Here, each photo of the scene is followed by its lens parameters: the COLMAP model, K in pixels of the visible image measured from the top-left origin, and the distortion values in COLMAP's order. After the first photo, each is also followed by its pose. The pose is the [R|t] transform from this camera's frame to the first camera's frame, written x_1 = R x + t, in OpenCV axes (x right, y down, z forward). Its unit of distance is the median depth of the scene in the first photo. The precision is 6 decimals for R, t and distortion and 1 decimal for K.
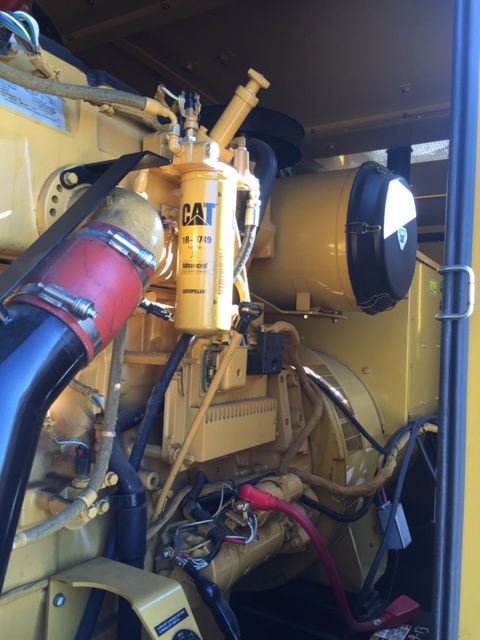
lens RADIAL K [[553.1, 0, 240.0], [0, 553.1, 320.0], [0, 0, 1]] dist [0.104198, -0.138749]
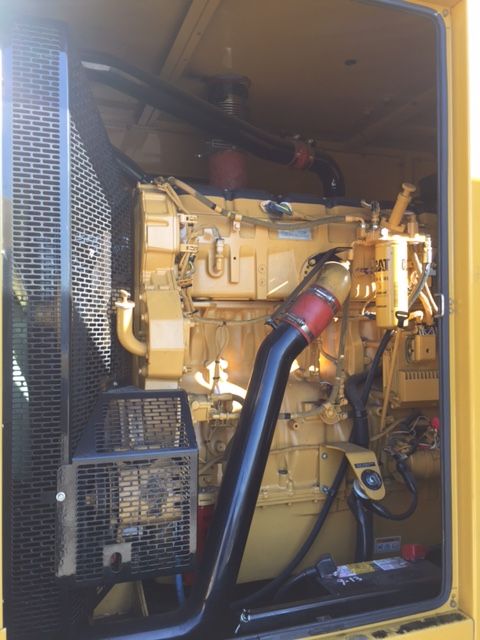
lens RADIAL K [[553.1, 0, 240.0], [0, 553.1, 320.0], [0, 0, 1]] dist [0.104198, -0.138749]
pose [[0.778059, -0.062775, -0.625047, 0.713515], [0.059490, 0.997886, -0.026167, 0.014751], [0.625368, -0.016825, 0.780149, -0.768159]]
